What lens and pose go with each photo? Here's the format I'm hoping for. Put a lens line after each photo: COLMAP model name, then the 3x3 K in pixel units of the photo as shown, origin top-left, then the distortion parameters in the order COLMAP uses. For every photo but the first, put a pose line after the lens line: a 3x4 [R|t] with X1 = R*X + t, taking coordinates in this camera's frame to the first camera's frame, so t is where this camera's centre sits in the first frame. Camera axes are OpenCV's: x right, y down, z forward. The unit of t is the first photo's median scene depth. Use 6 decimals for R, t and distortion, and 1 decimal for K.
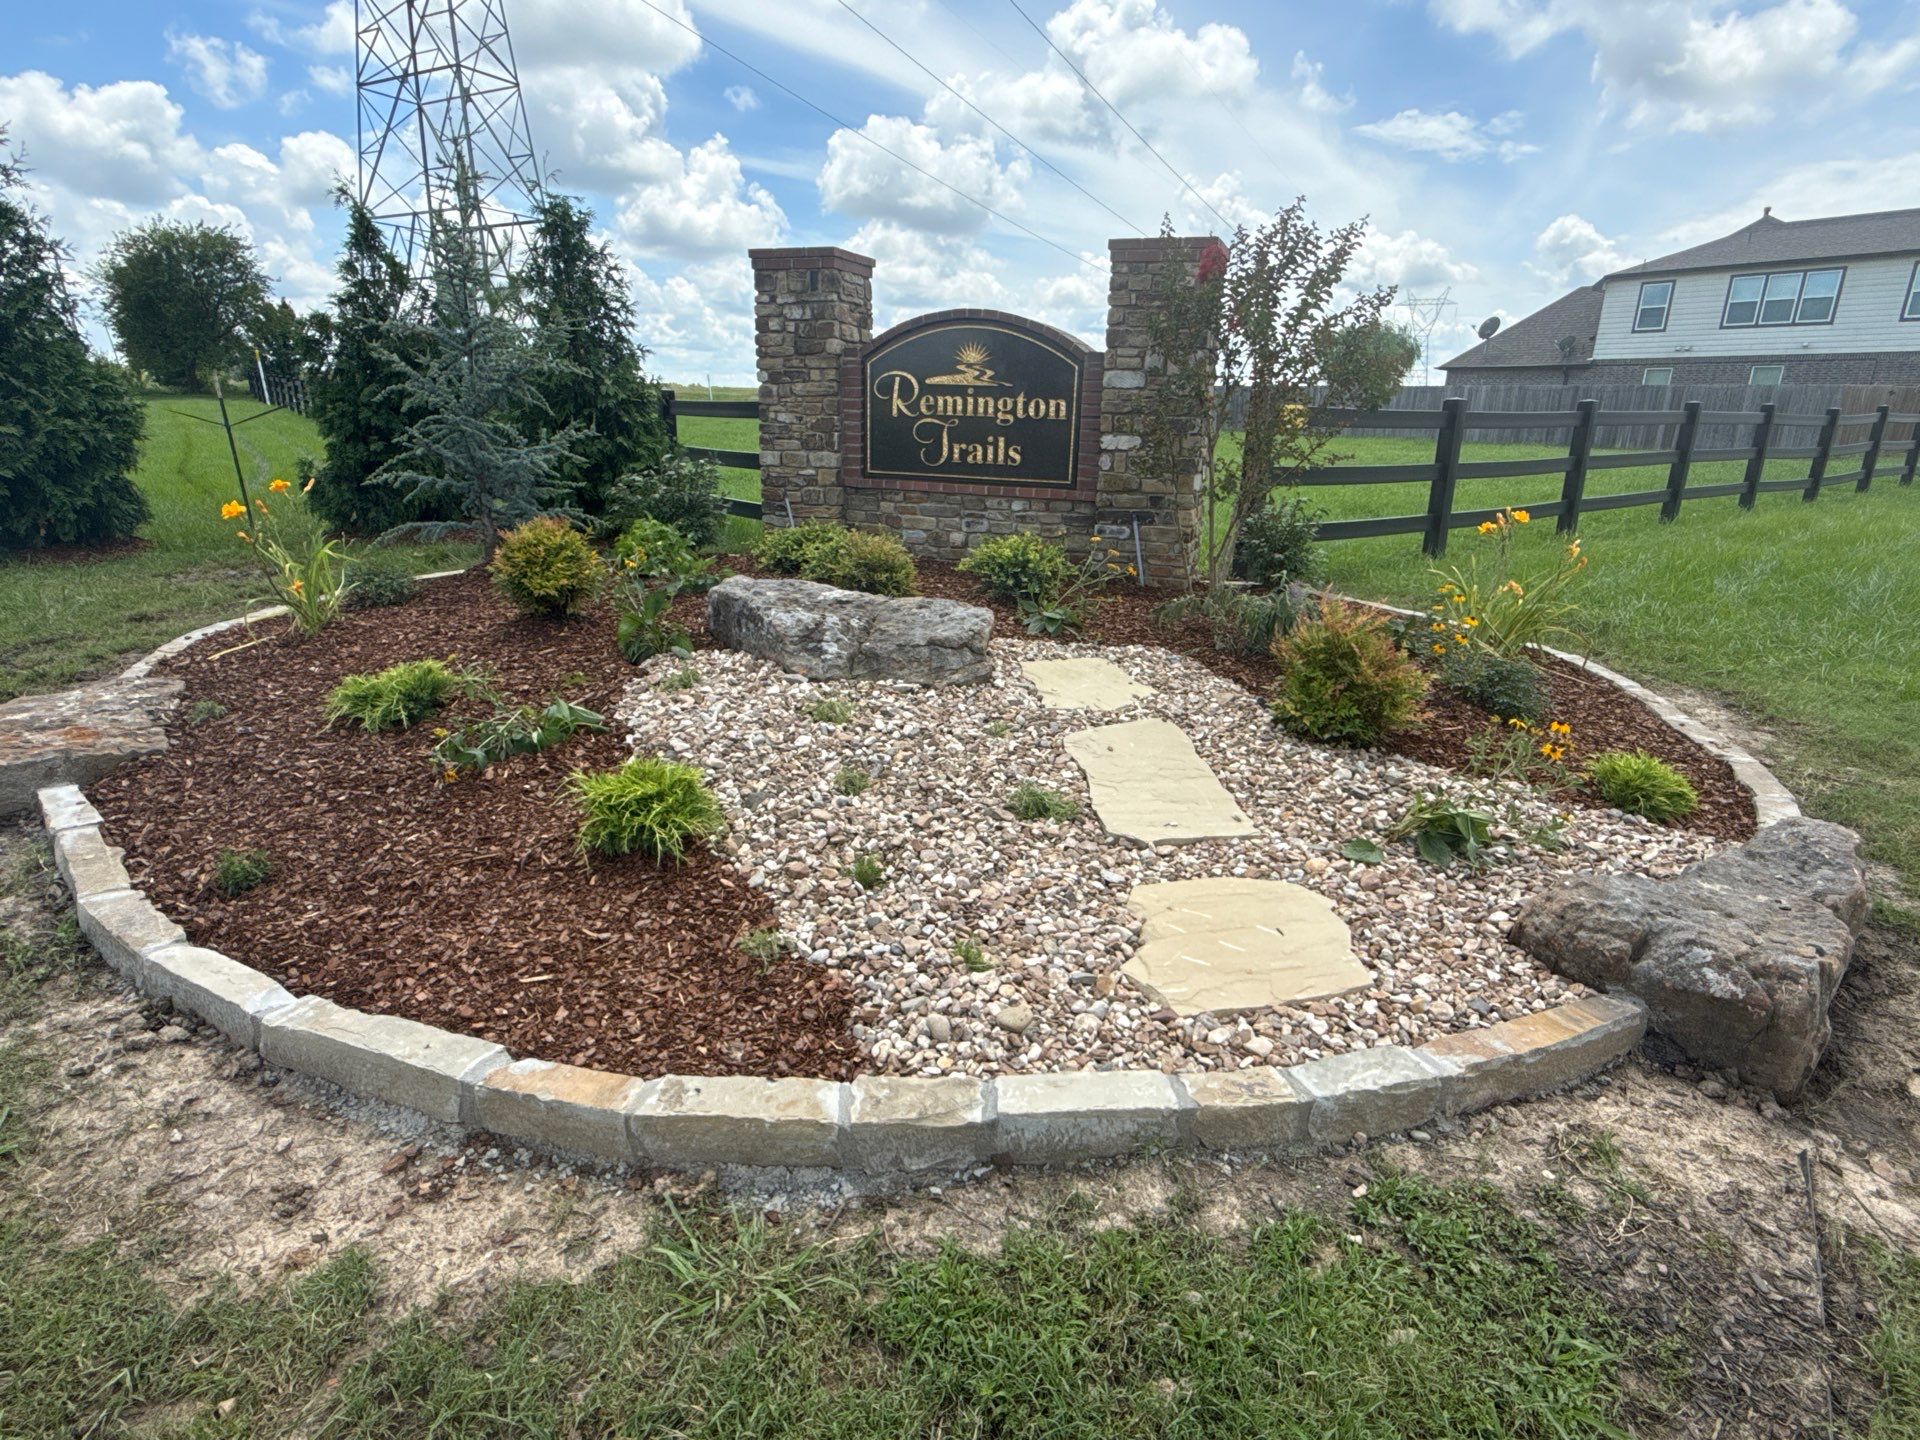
lens RADIAL K [[1002.0, 0, 958.8], [0, 1002.0, 723.3], [0, 0, 1]] dist [-0.000032, -0.000563]
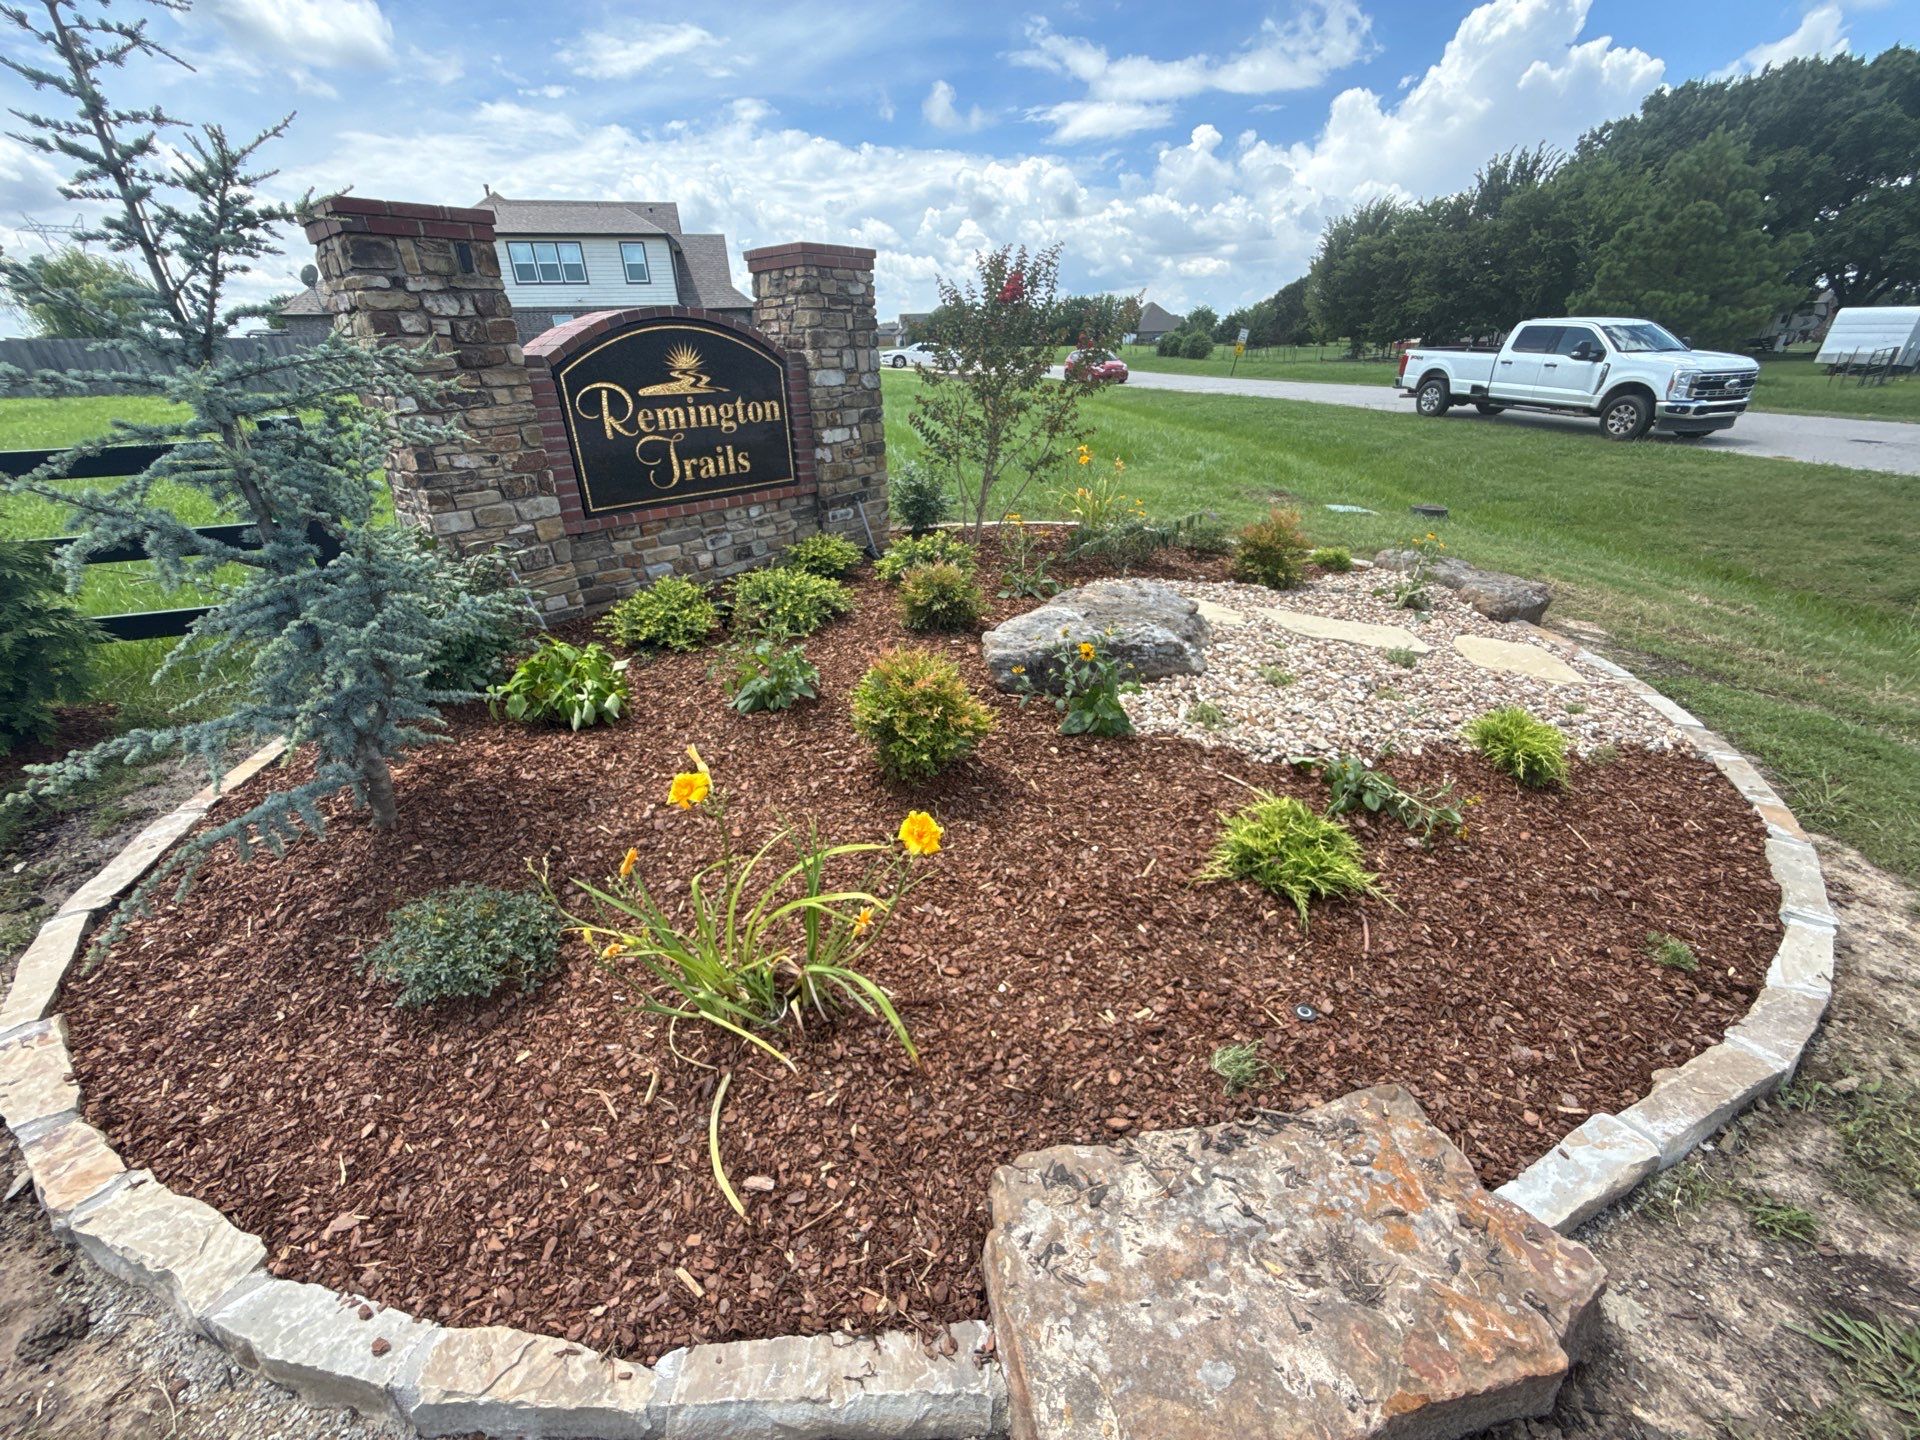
lens RADIAL K [[768.2, 0, 961.7], [0, 768.2, 721.3], [0, 0, 1]] dist [-0.000101, -0.000288]
pose [[0.358981, -0.437824, 0.824283, -1.084052], [0.305692, 0.889591, 0.339382, -0.410234], [-0.881865, 0.130145, 0.453185, 0.877766]]
